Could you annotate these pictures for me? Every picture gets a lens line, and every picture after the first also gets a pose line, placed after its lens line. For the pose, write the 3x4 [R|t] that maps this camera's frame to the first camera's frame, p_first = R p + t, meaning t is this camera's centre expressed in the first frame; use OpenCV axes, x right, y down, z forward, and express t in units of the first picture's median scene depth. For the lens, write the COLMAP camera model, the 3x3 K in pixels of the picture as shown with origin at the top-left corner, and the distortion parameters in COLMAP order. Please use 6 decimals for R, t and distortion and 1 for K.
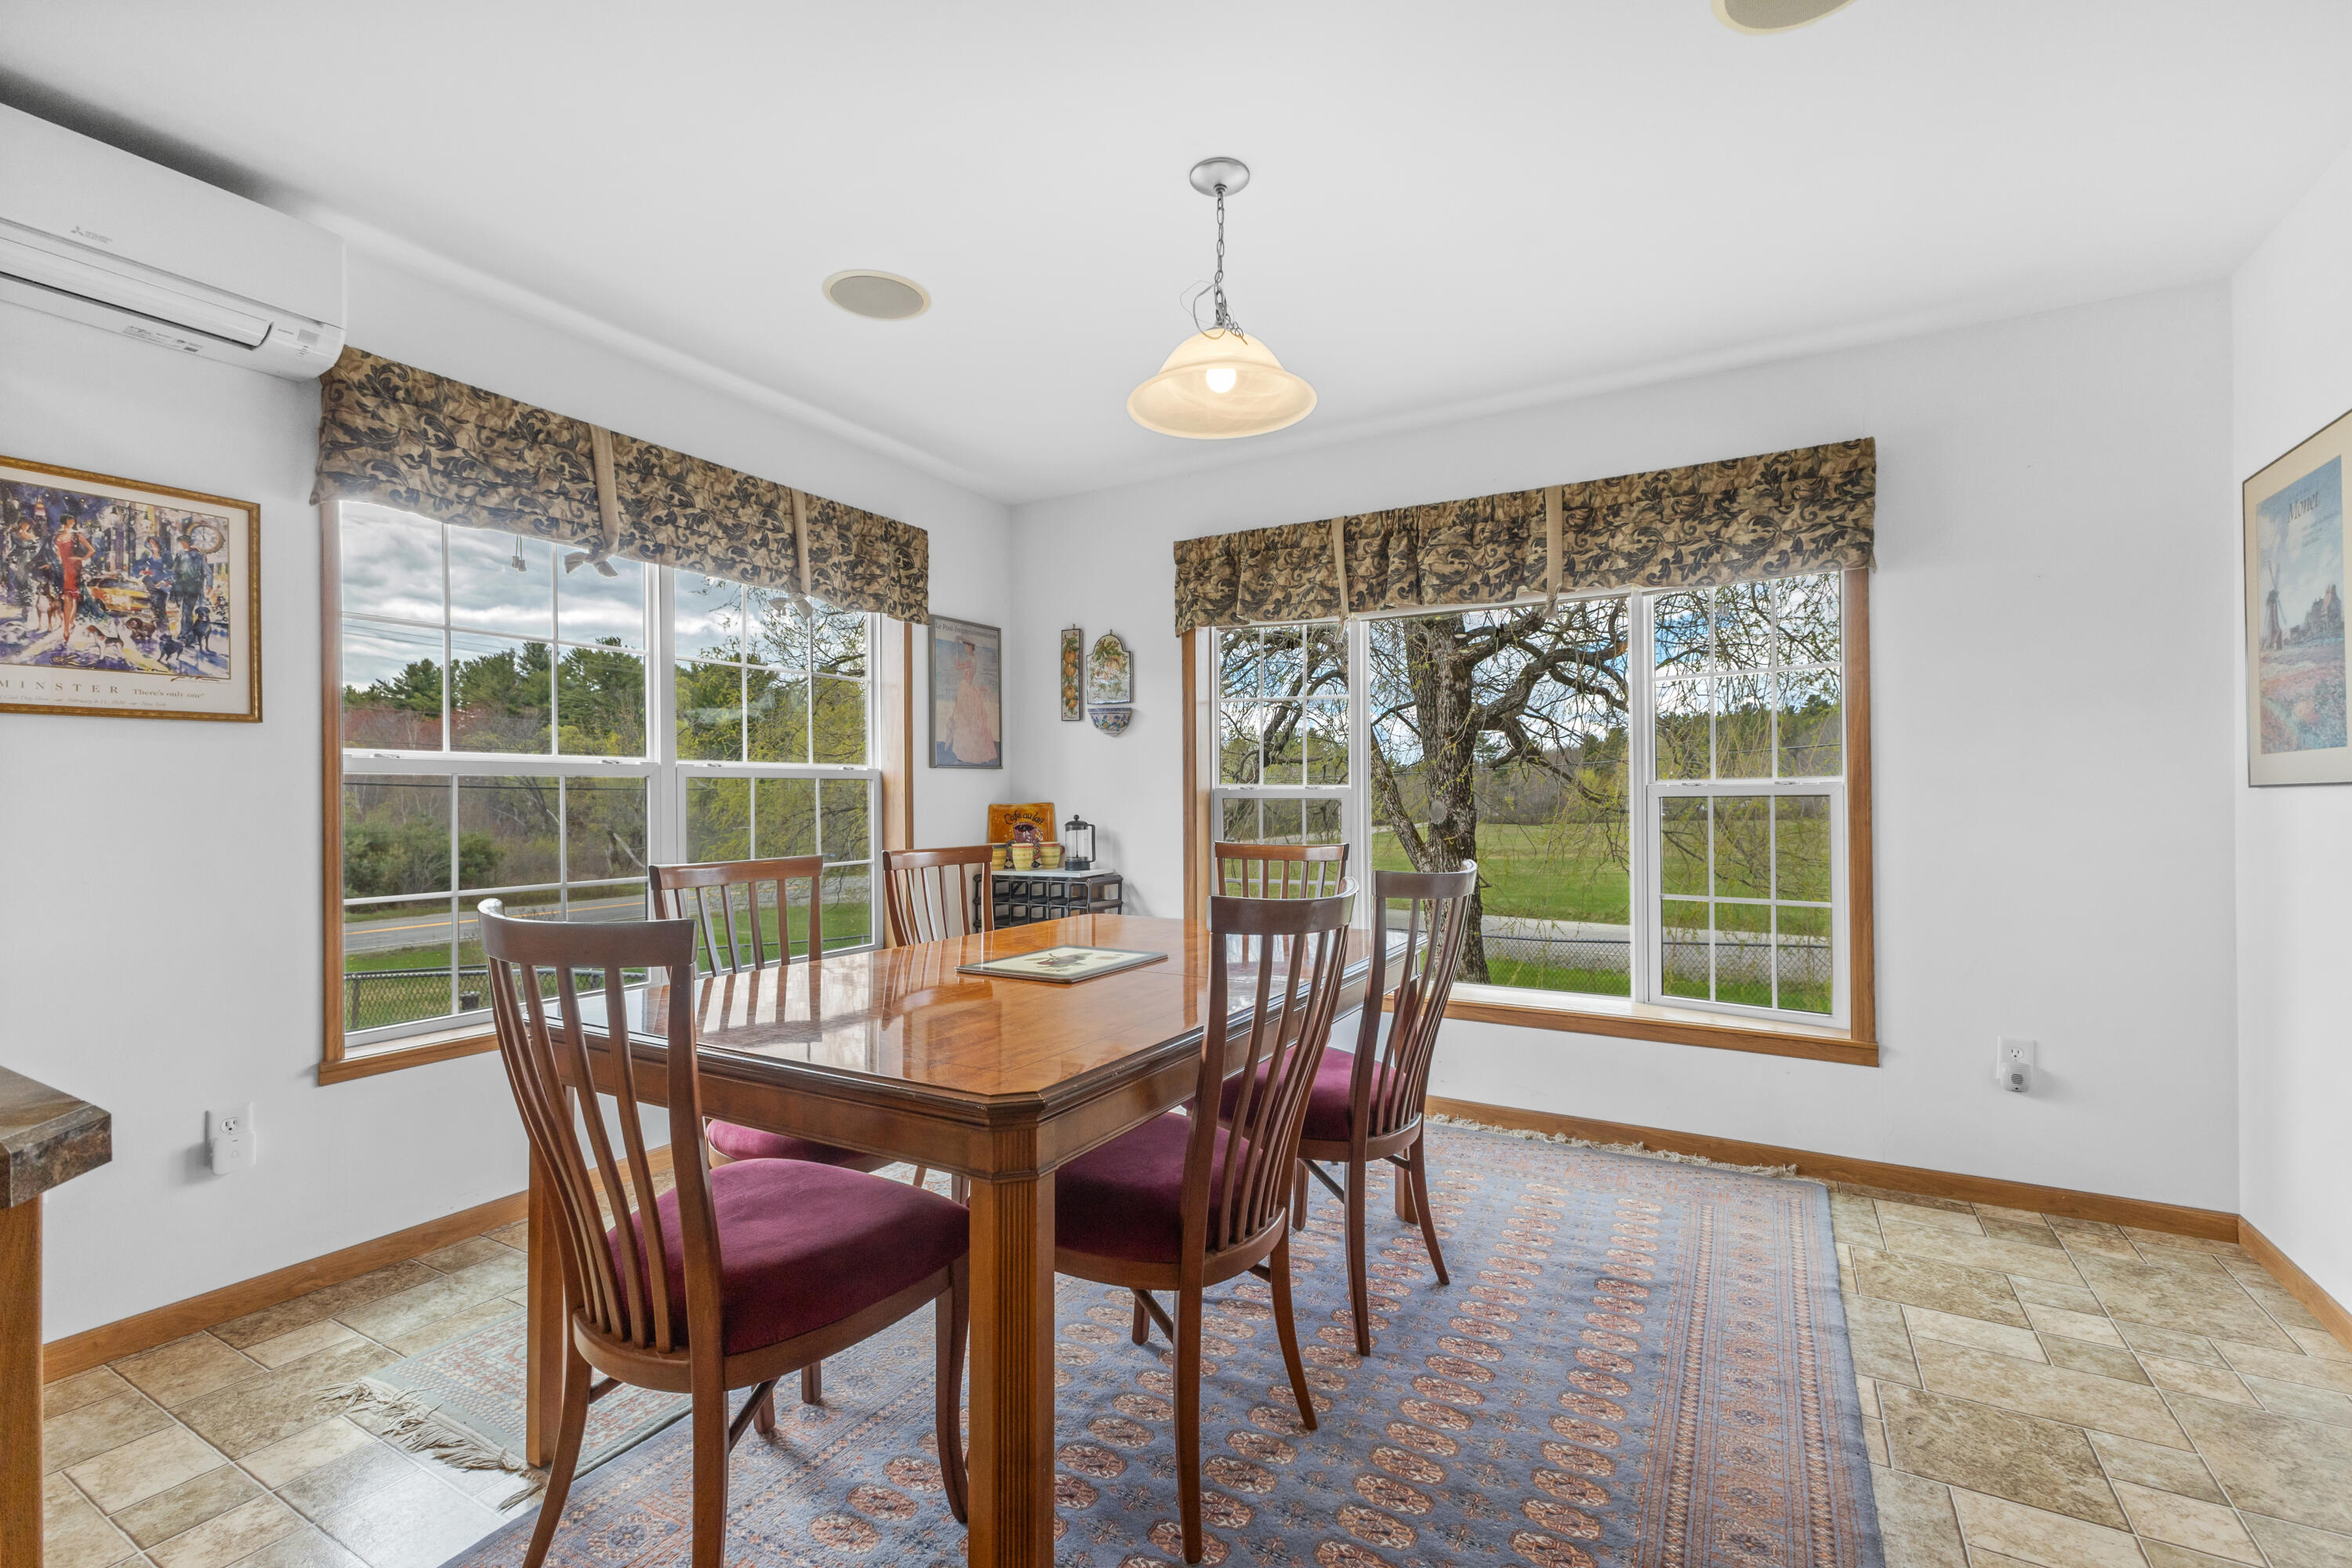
lens RADIAL K [[1011.3, 0, 1180.7], [0, 1011.3, 788.8], [0, 0, 1]] dist [0.006452, -0.000329]
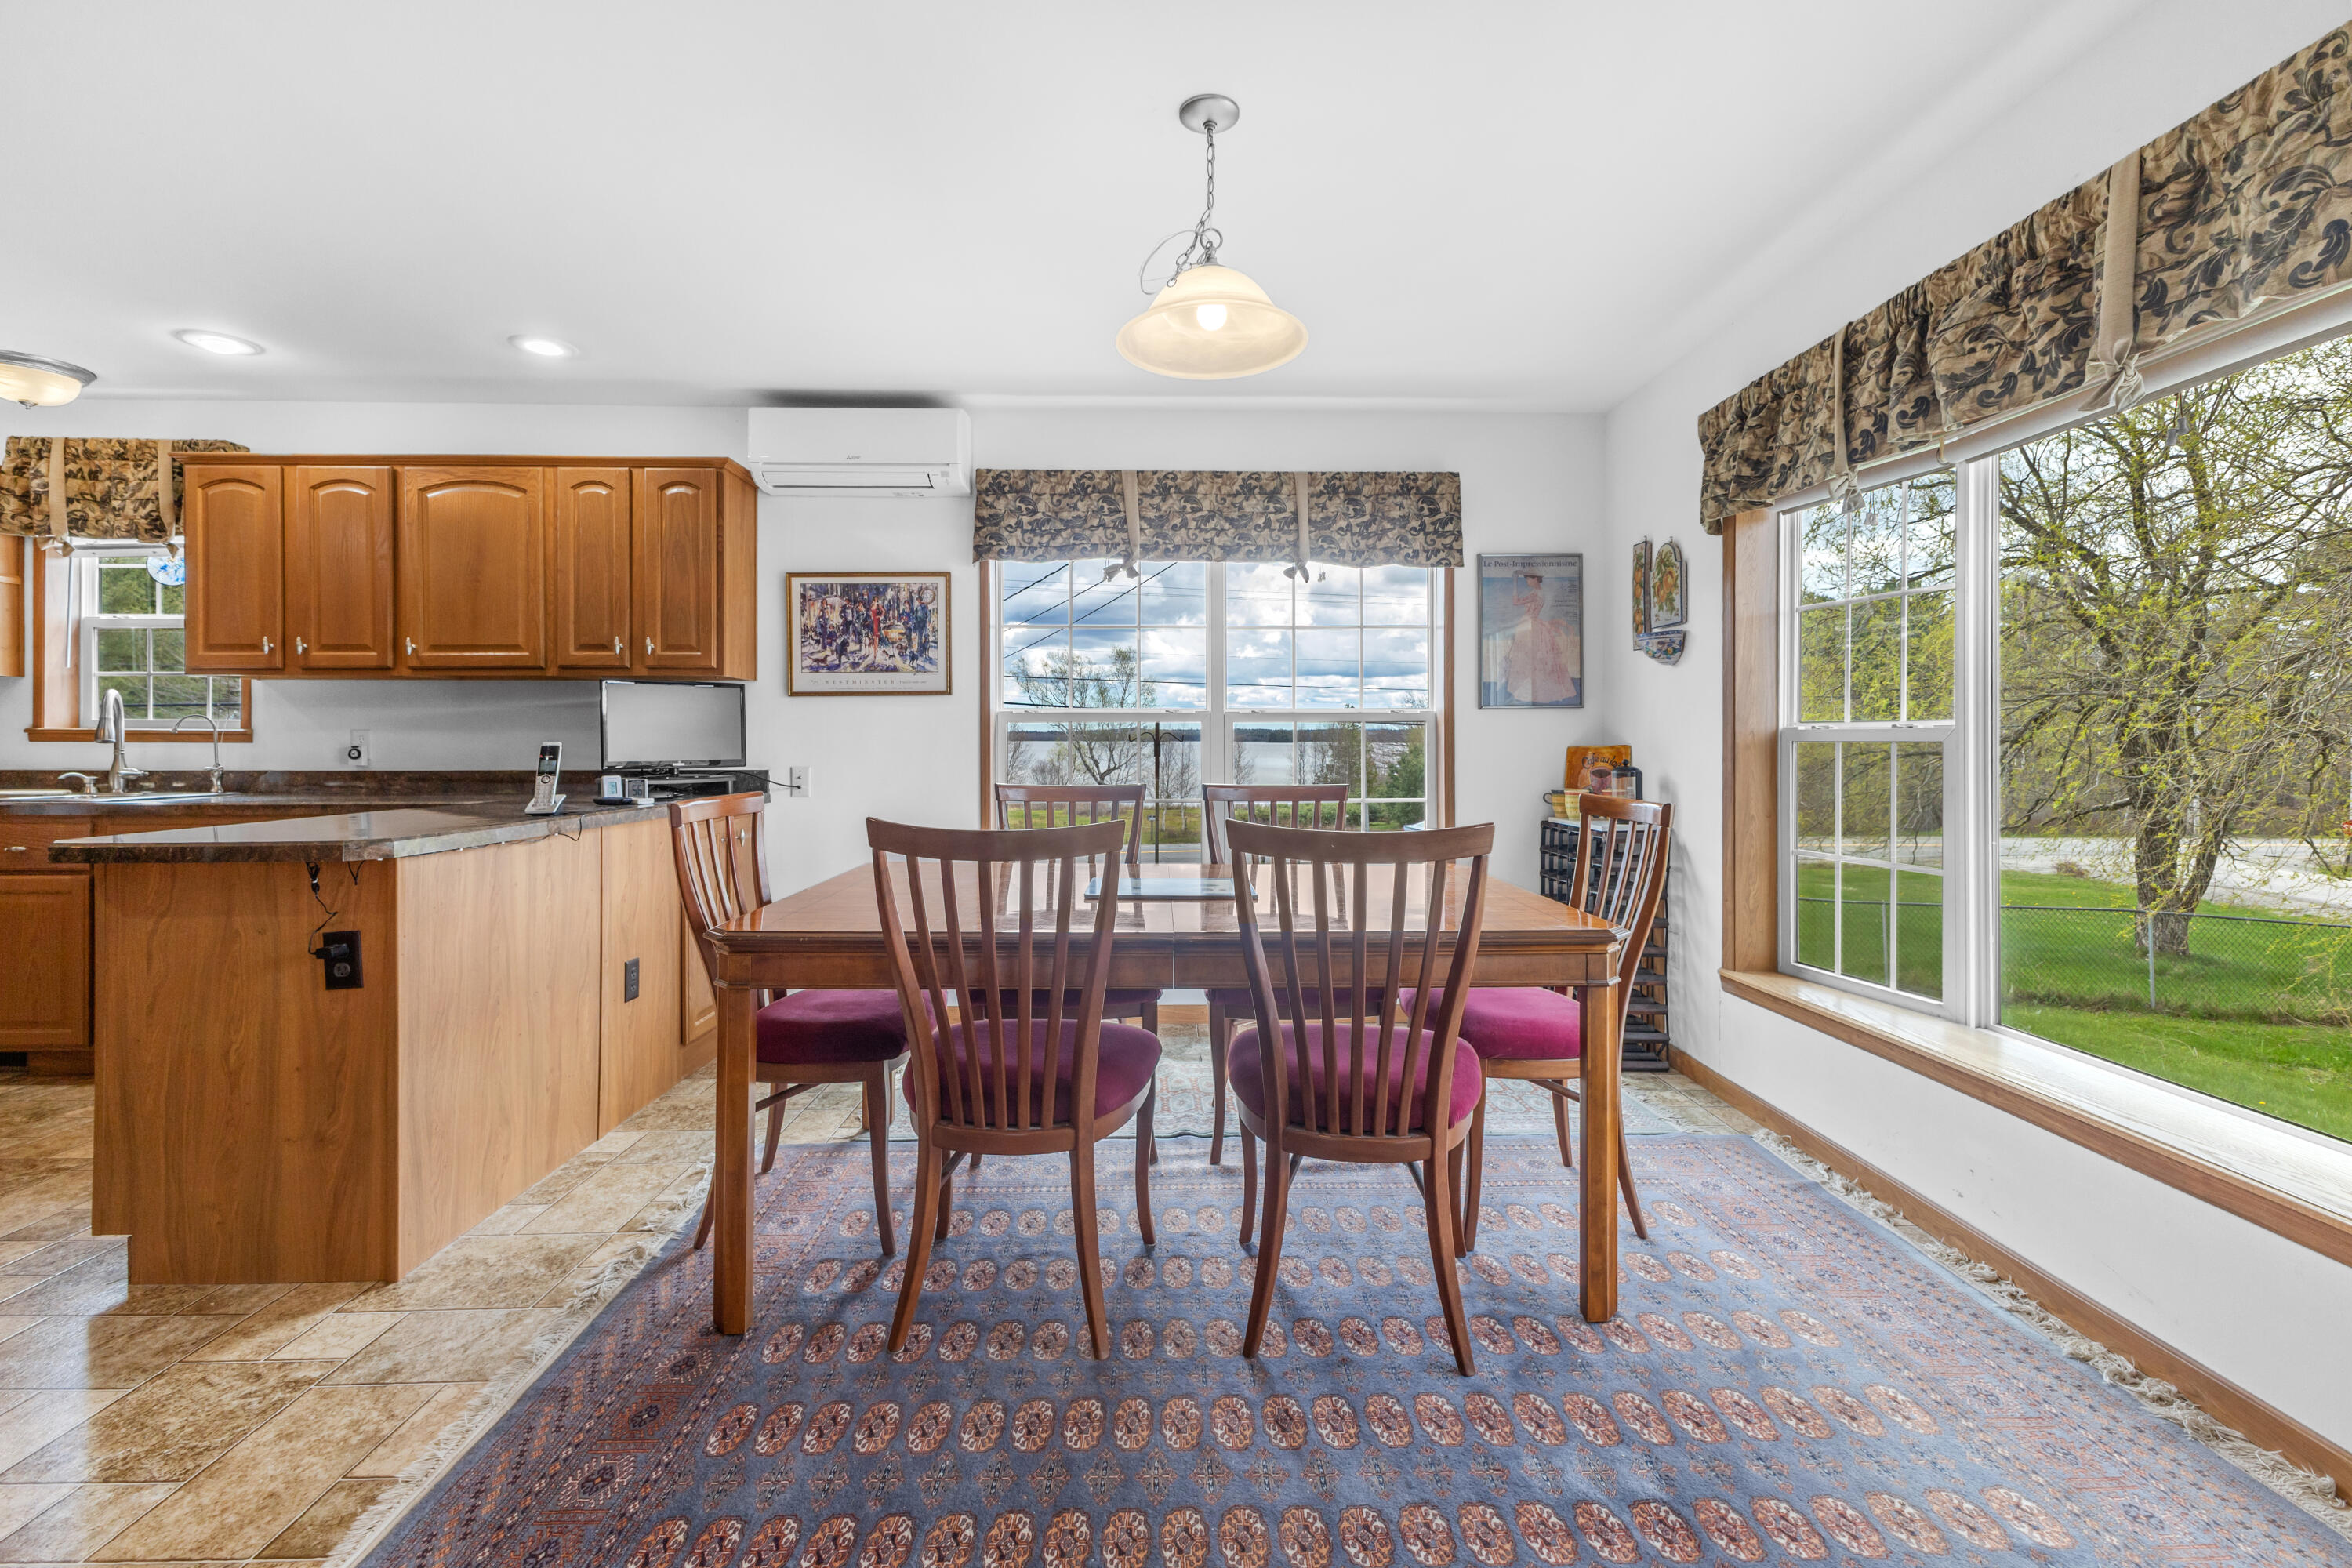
lens RADIAL K [[1020.8, 0, 1188.0], [0, 1020.8, 745.9], [0, 0, 1]] dist [-0.000517, -0.000791]
pose [[0.518738, 0.007314, -0.854902, 0.583782], [0.004288, 0.999929, 0.011157, 0.003993], [0.854922, -0.009453, 0.518670, 0.299878]]
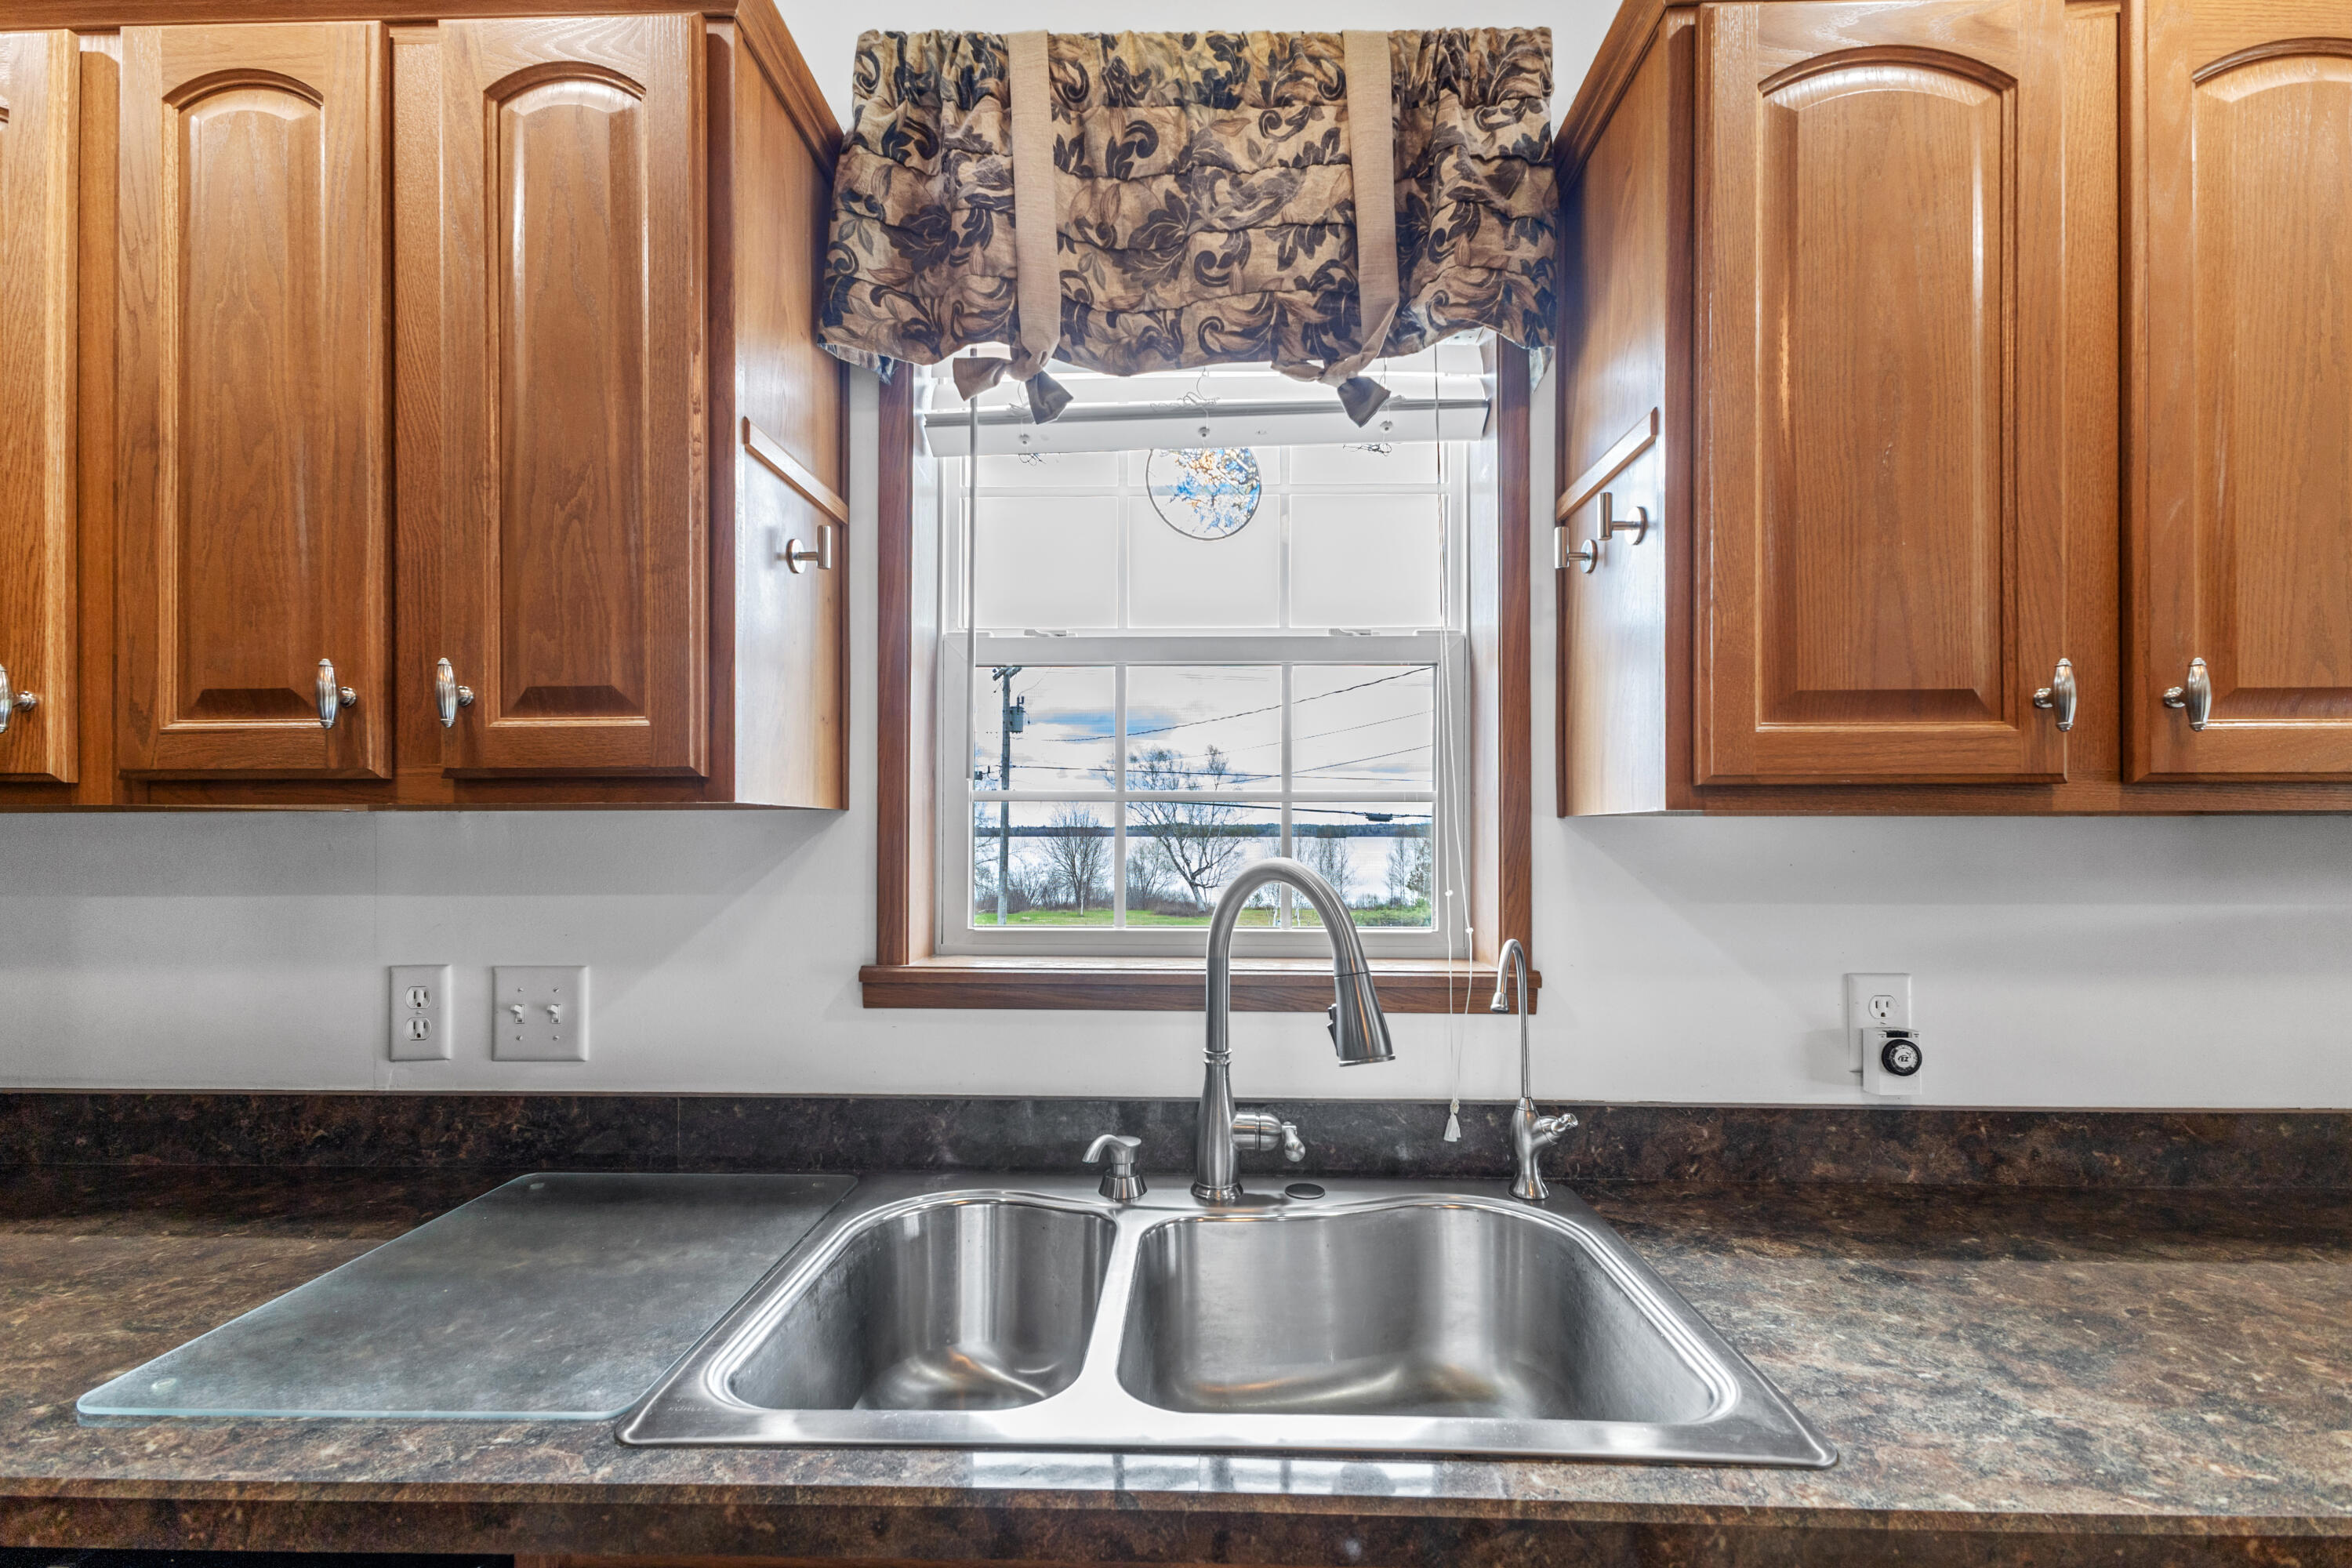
lens RADIAL K [[1036.8, 0, 1182.5], [0, 1036.8, 831.8], [0, 0, 1]] dist [0.005310, 0.000144]
pose [[0.472175, -0.000784, -0.881504, -0.767672], [0.005672, 0.999982, 0.002149, -0.062628], [0.881486, -0.006015, 0.472171, -0.336558]]
